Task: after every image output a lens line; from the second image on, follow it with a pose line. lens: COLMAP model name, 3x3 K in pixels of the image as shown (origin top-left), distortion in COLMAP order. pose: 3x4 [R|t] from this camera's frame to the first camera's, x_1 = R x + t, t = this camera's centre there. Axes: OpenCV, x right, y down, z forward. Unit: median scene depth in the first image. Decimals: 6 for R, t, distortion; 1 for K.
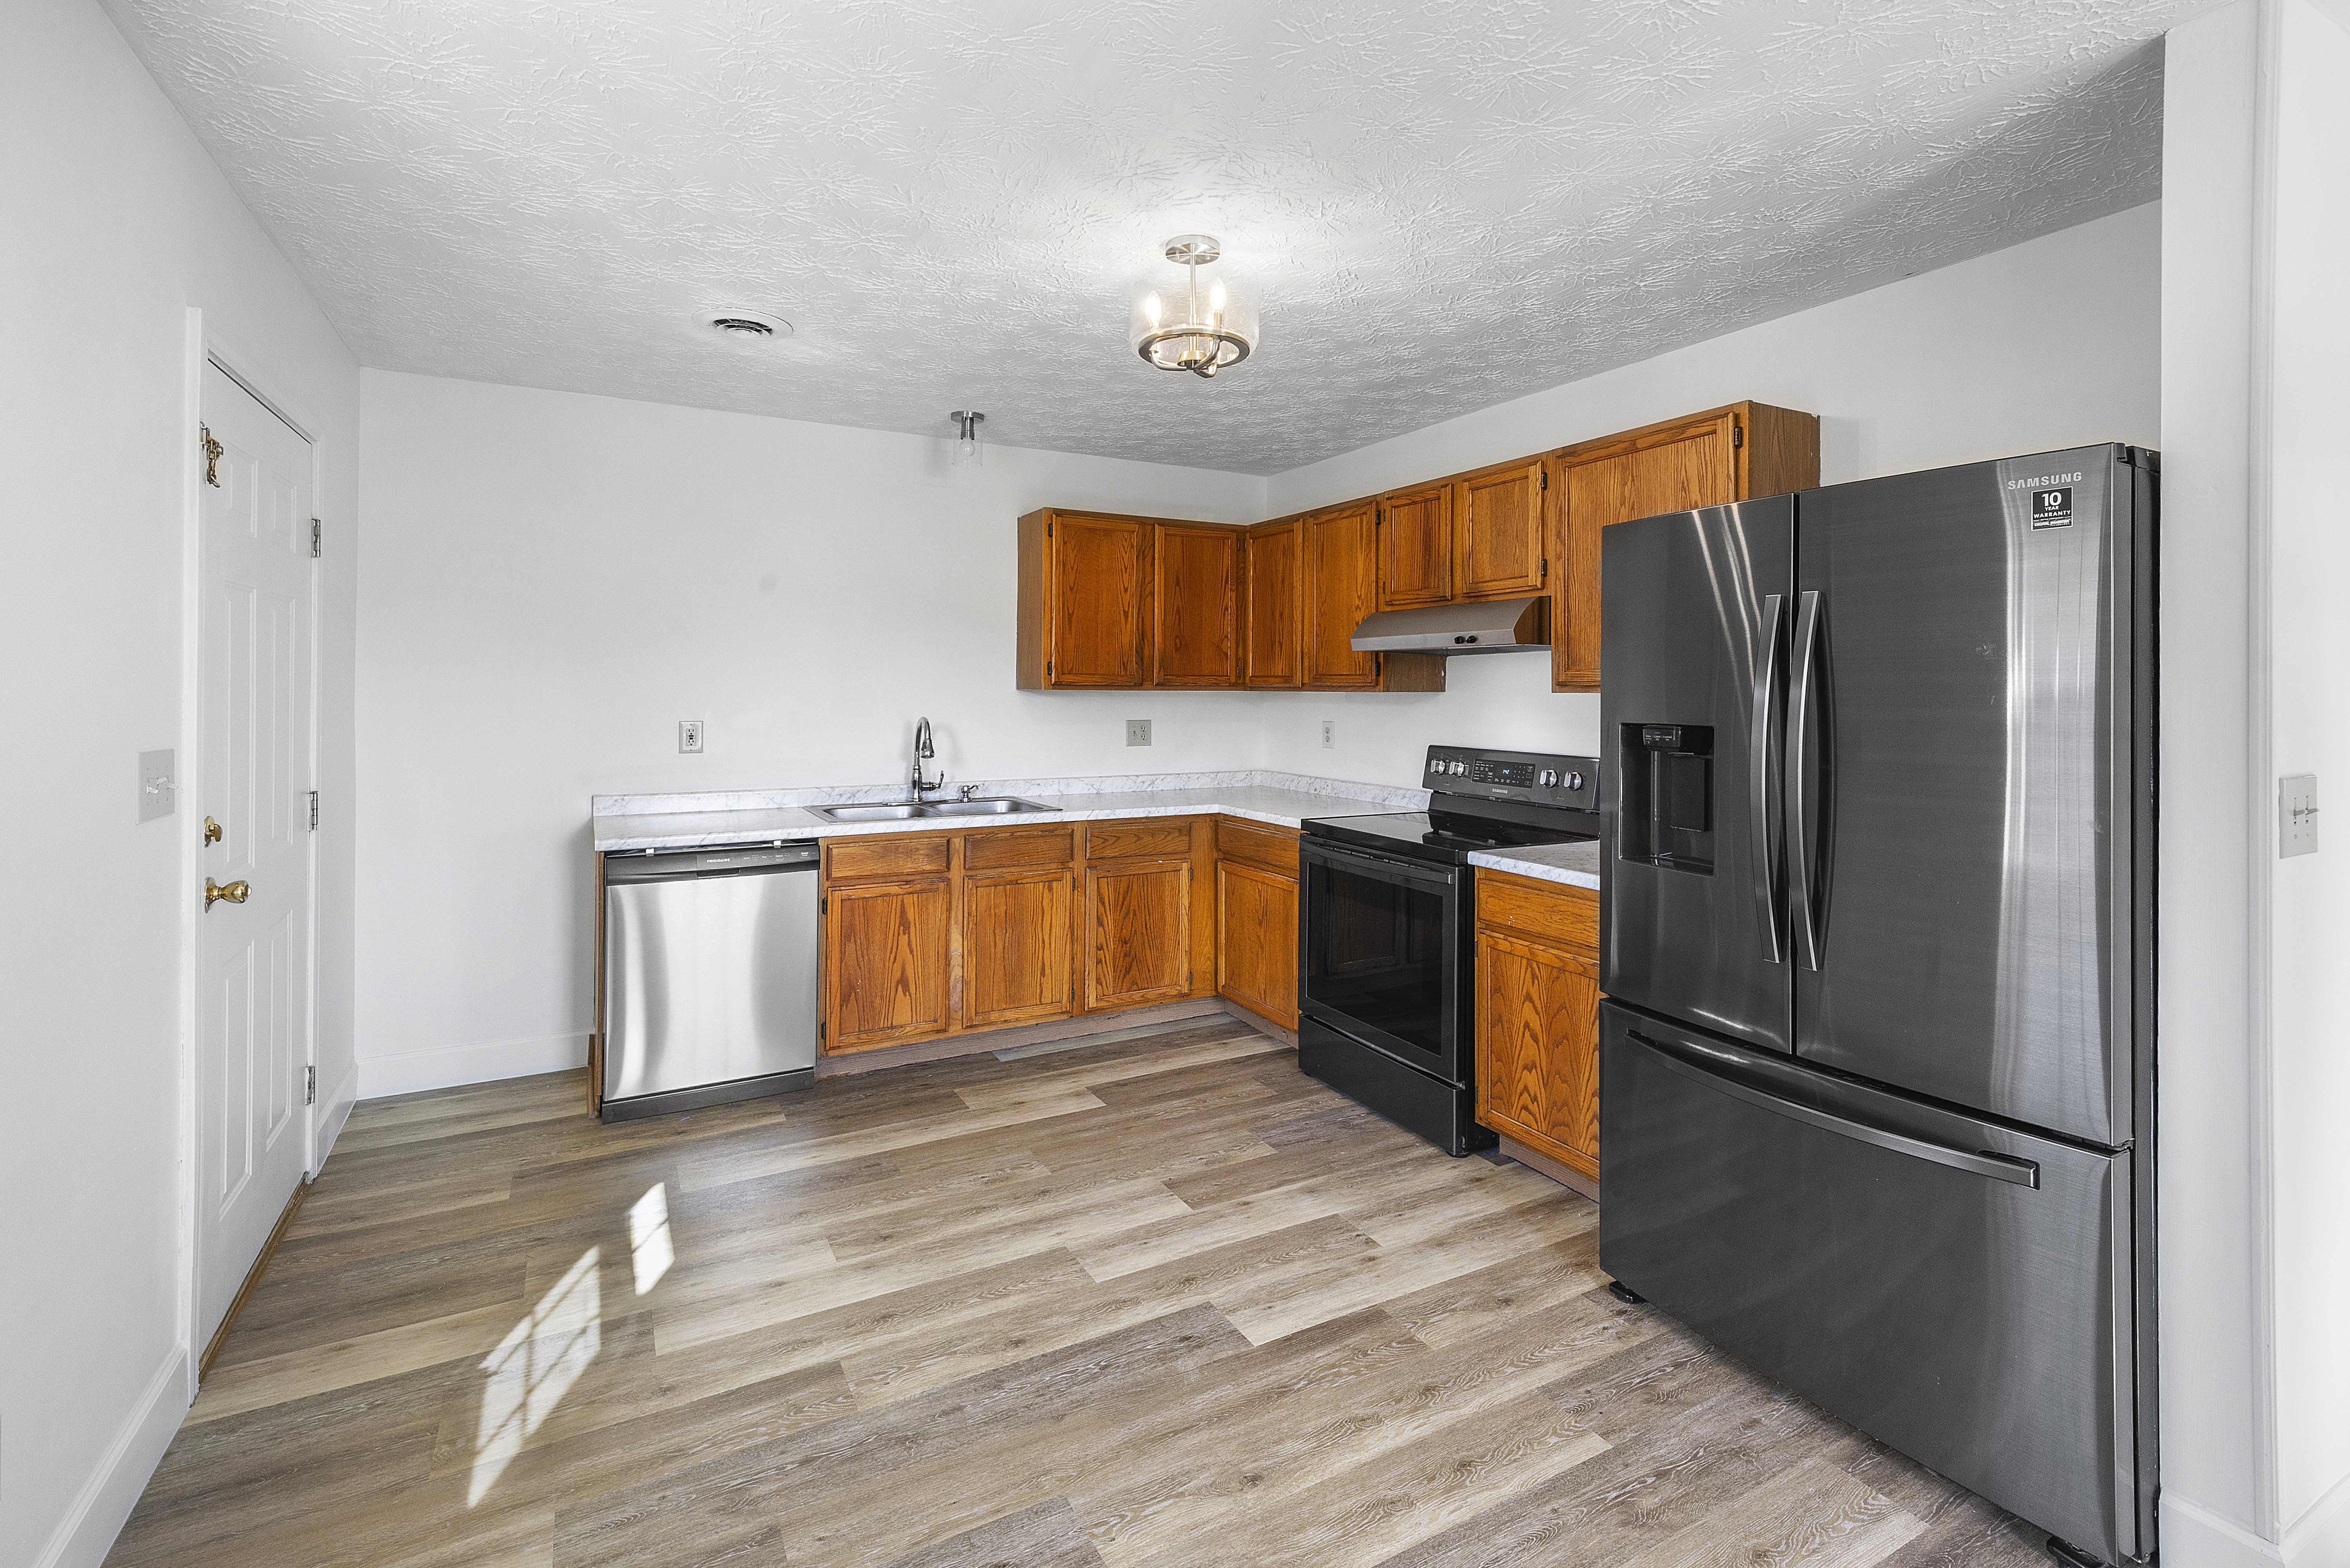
lens RADIAL K [[1055.0, 0, 1174.5], [0, 1055.0, 676.8], [0, 0, 1]] dist [0.001272, -0.000321]
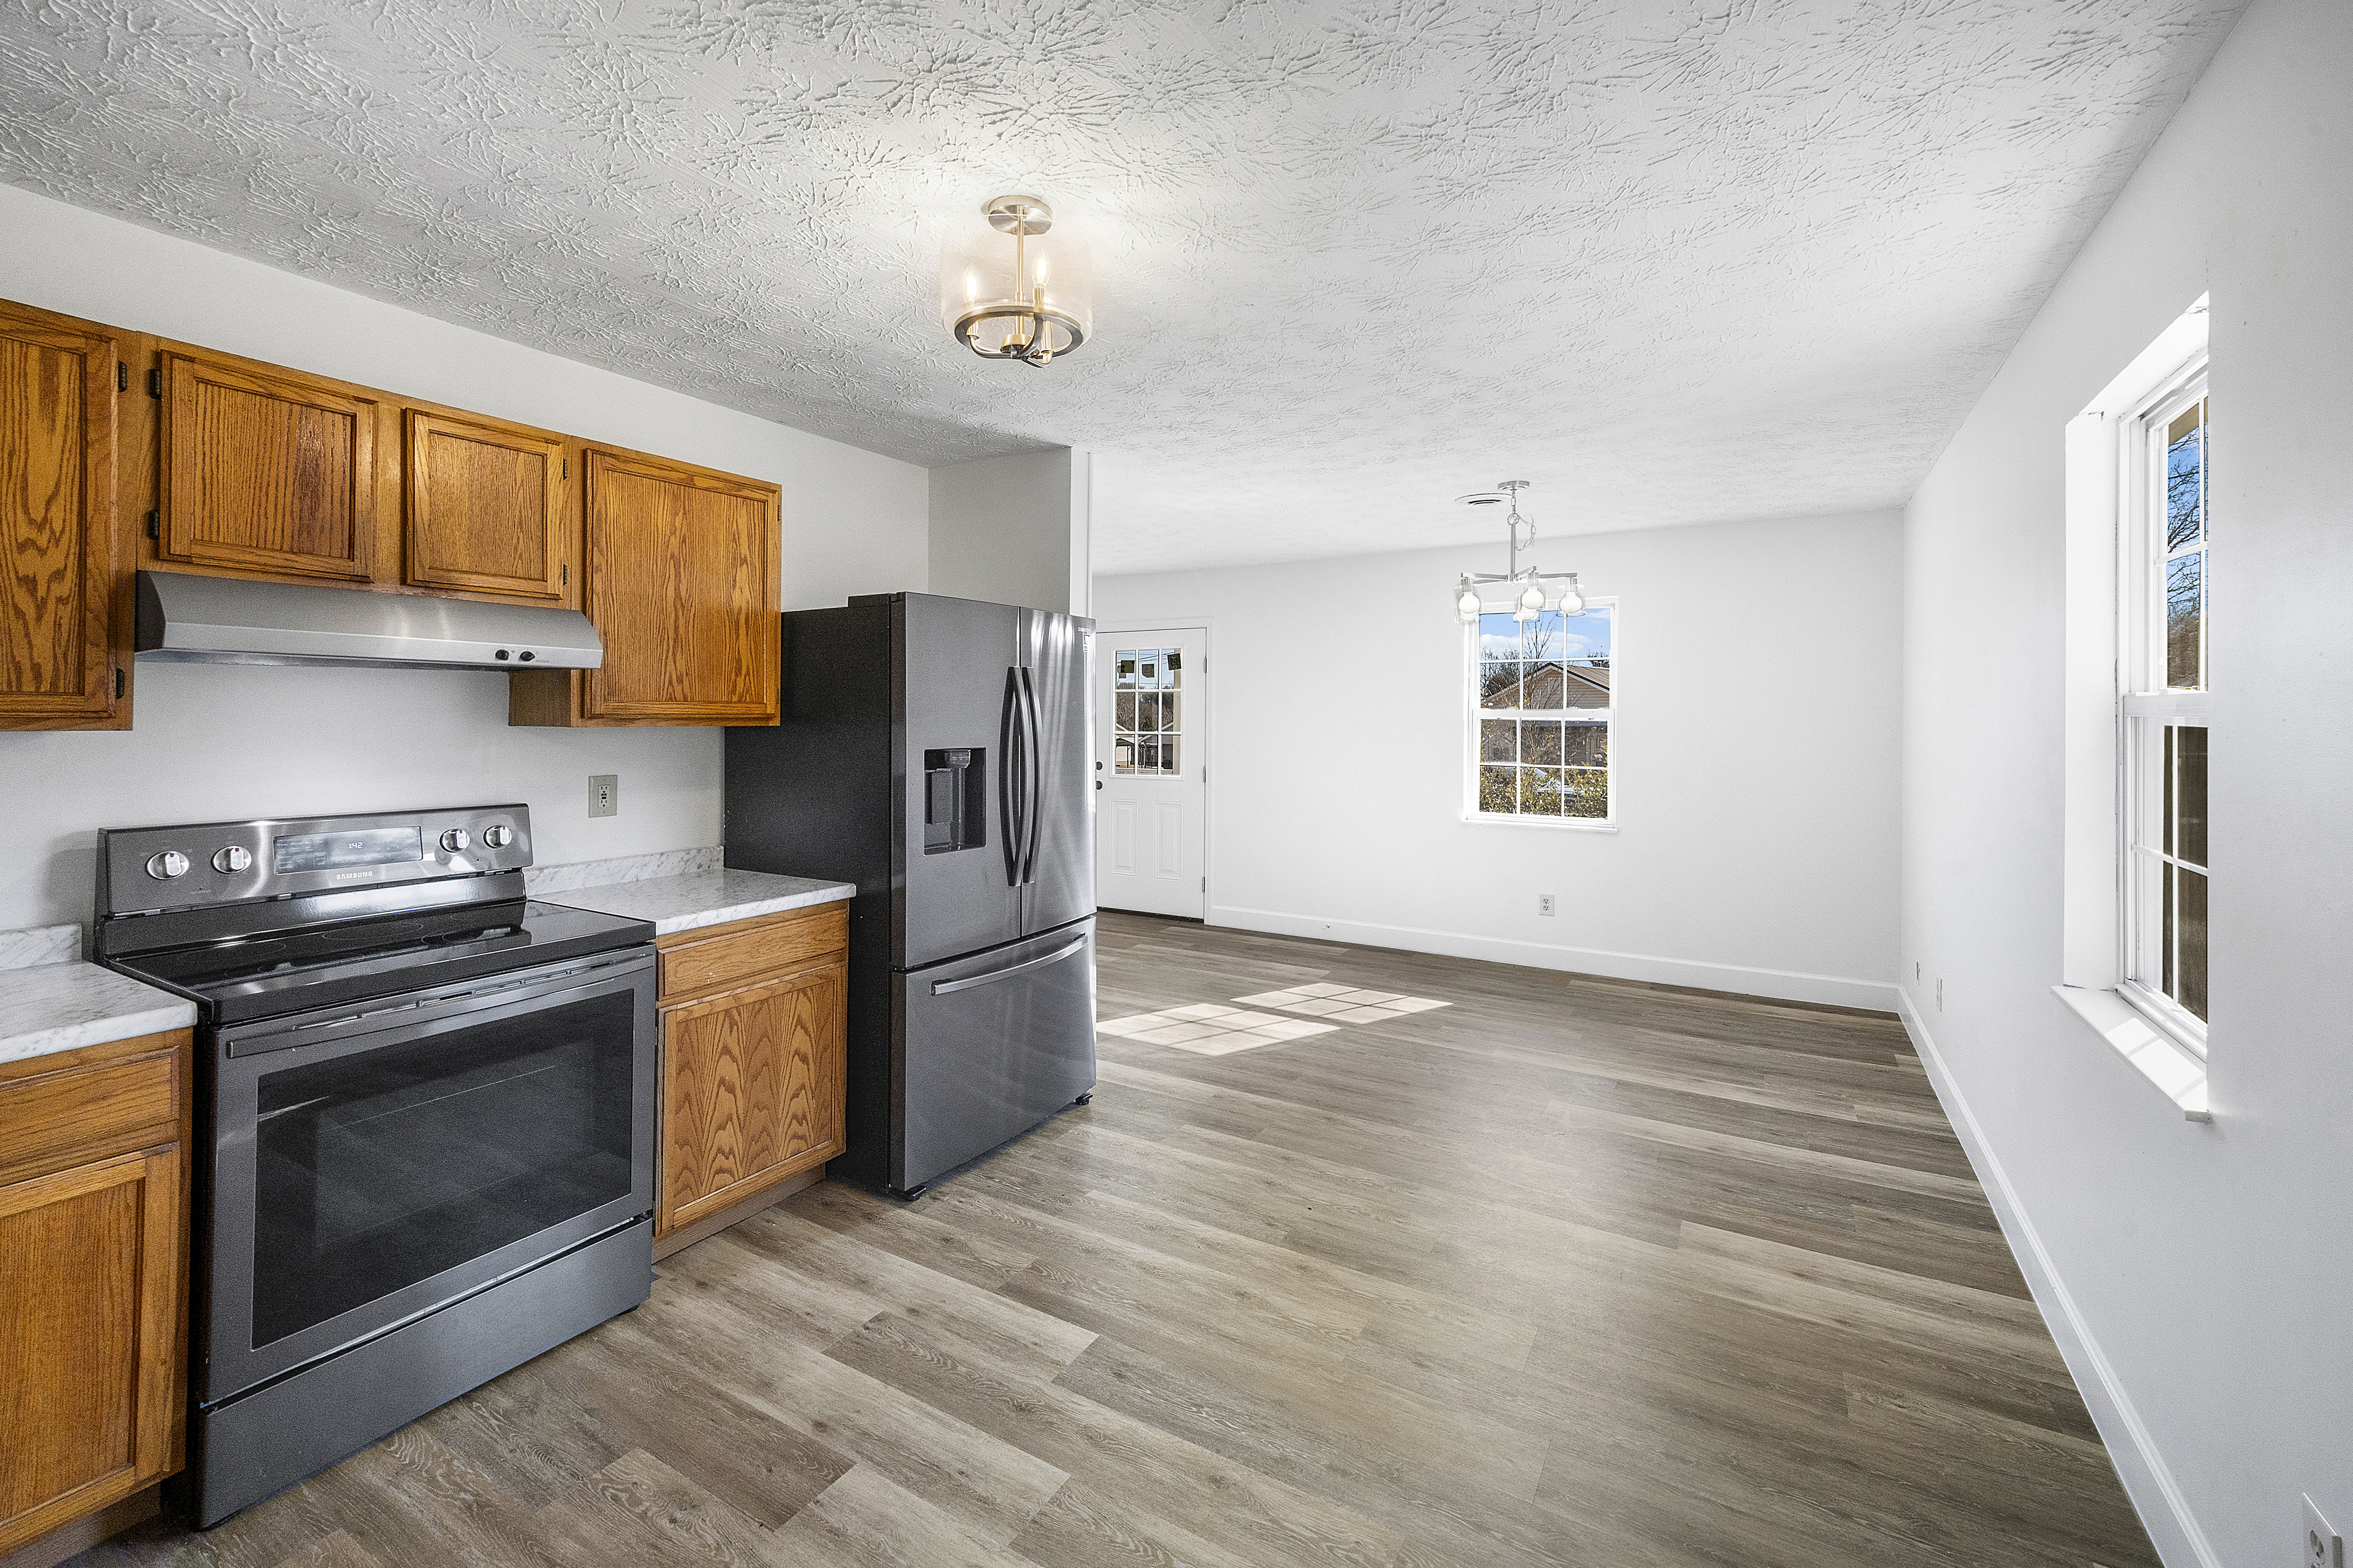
lens RADIAL K [[1020.8, 0, 1176.0], [0, 1020.8, 716.8], [0, 0, 1]] dist [0.000673, -0.000050]
pose [[-0.522838, -0.007814, 0.852396, -0.562579], [-0.013322, 0.999911, 0.000995, -0.000826], [-0.852328, -0.010835, -0.522895, 0.982021]]
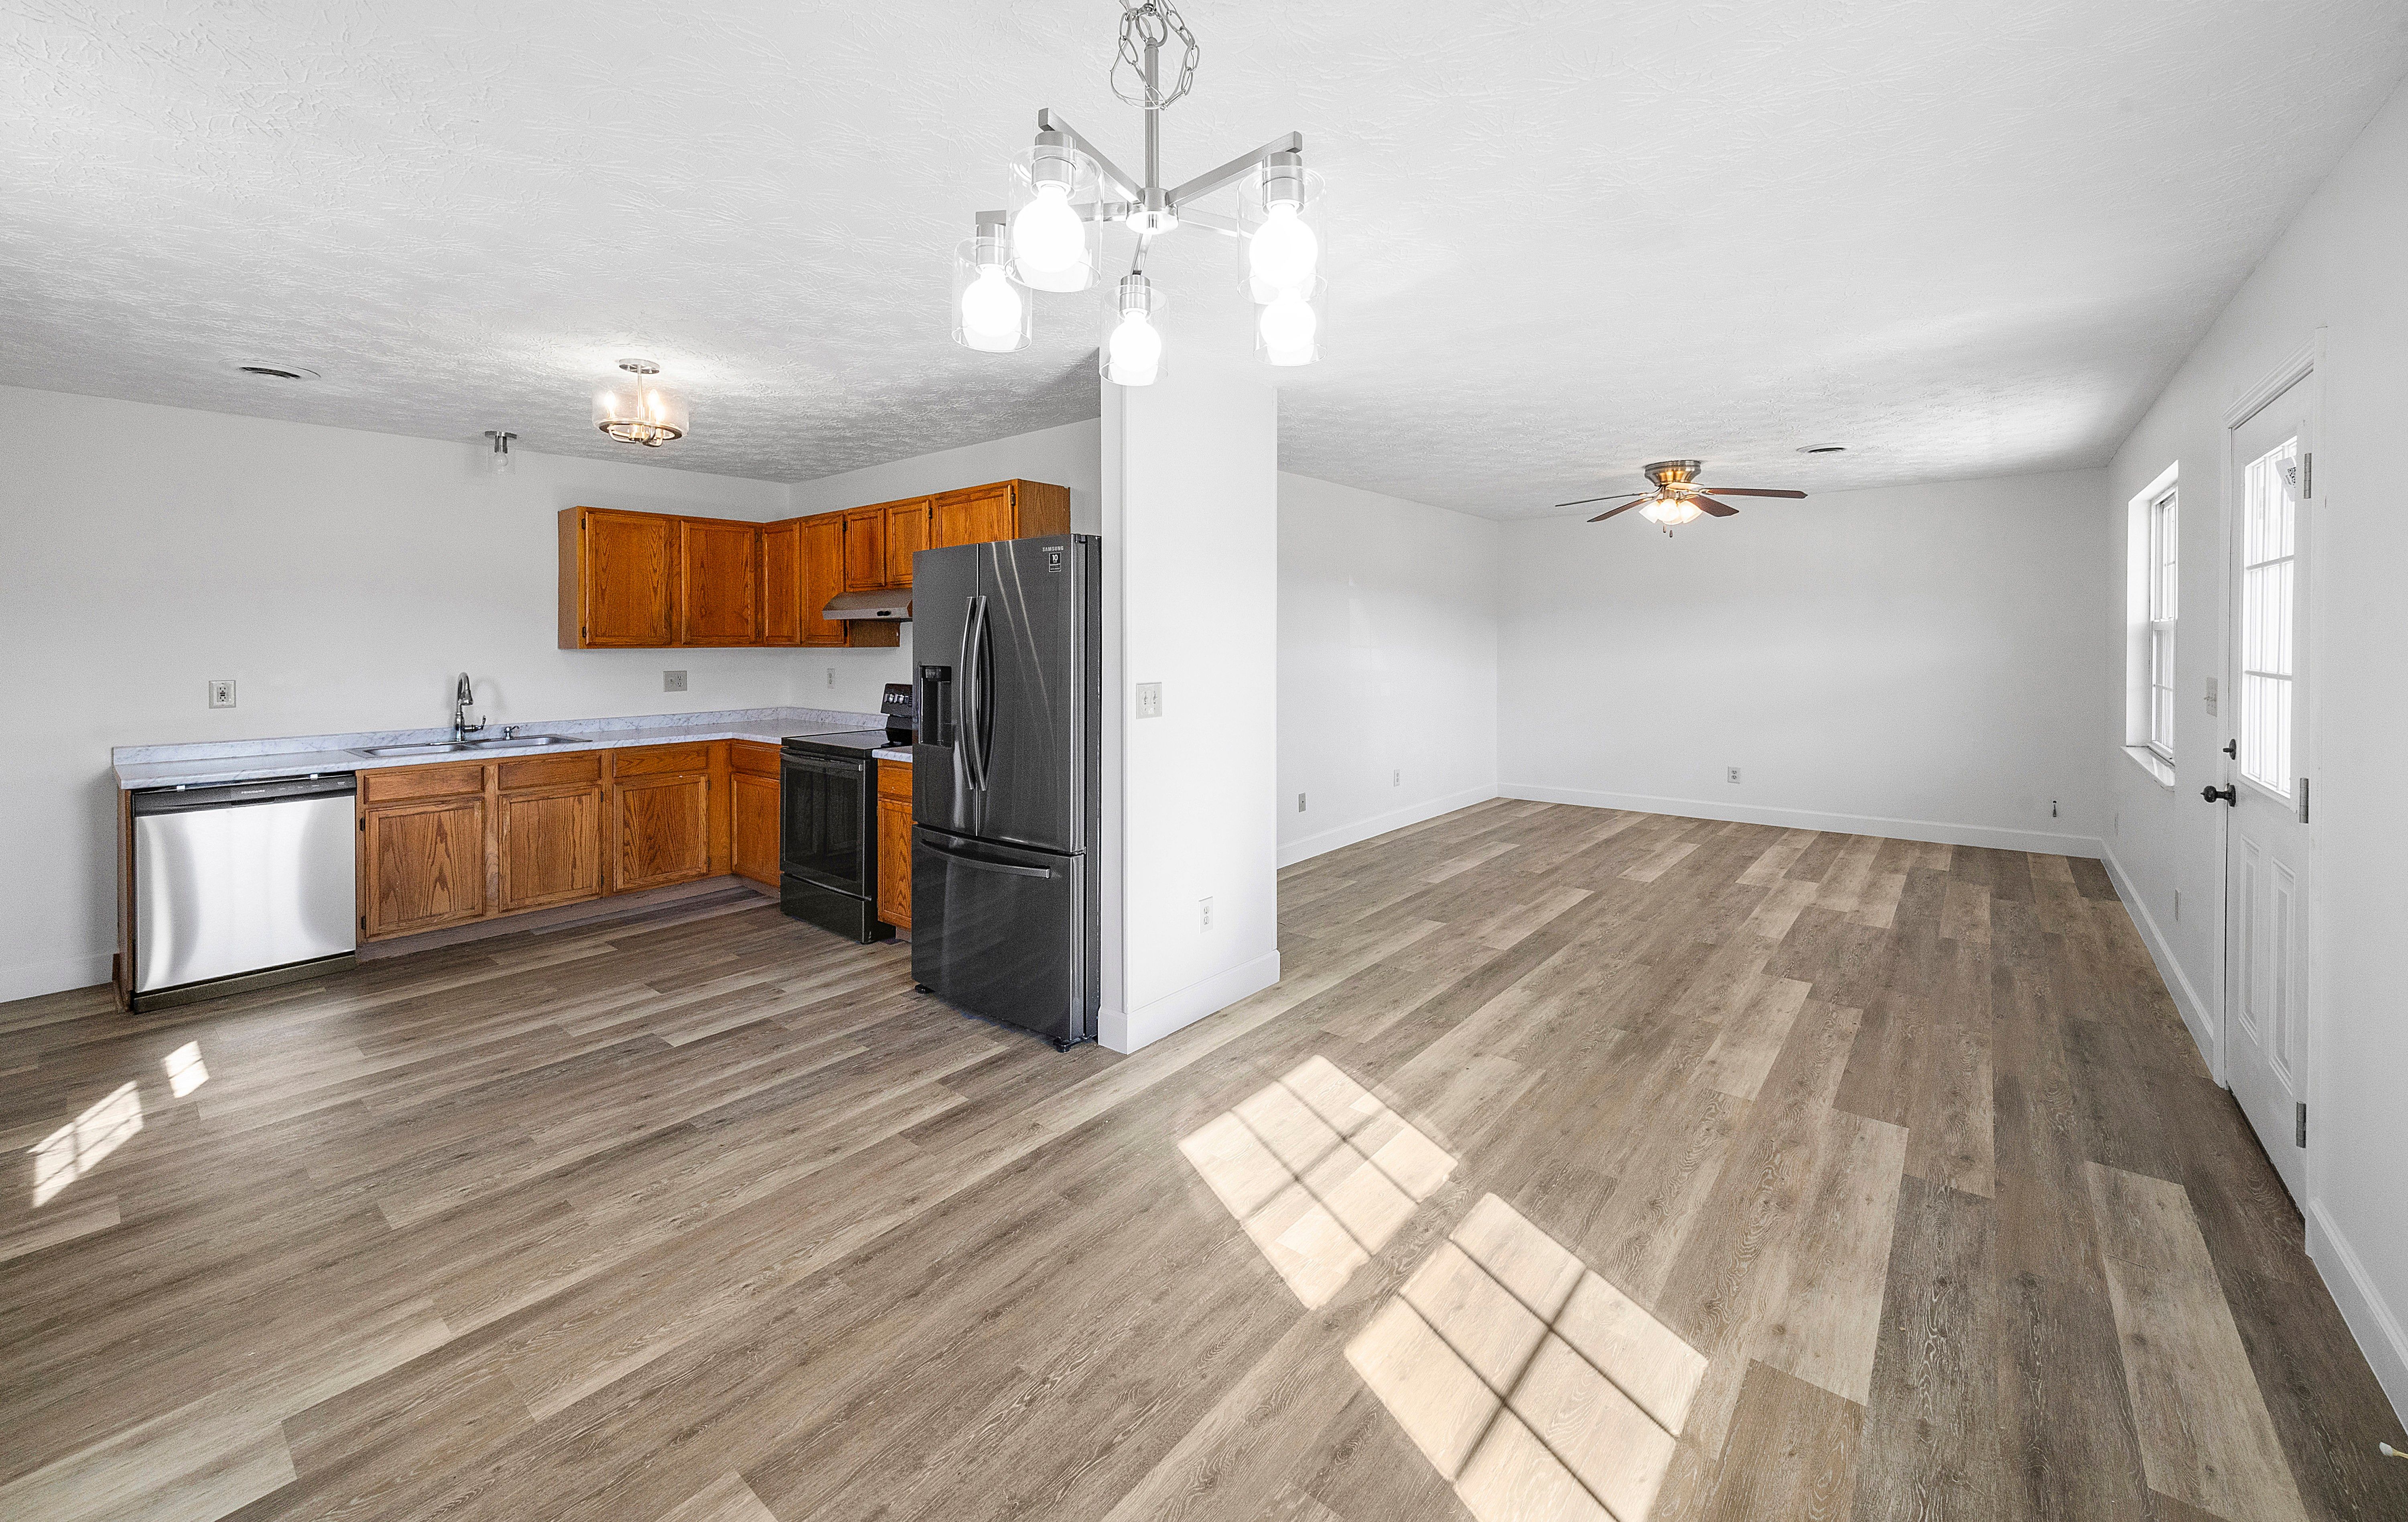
lens RADIAL K [[942.1, 0, 1199.7], [0, 942.1, 636.6], [0, 0, 1]] dist [-0.000897, -0.000247]
pose [[0.928621, -0.008345, 0.370935, 0.196839], [0.005609, 0.999949, 0.008455, -0.010377], [-0.370986, -0.005770, 0.928620, -0.443137]]
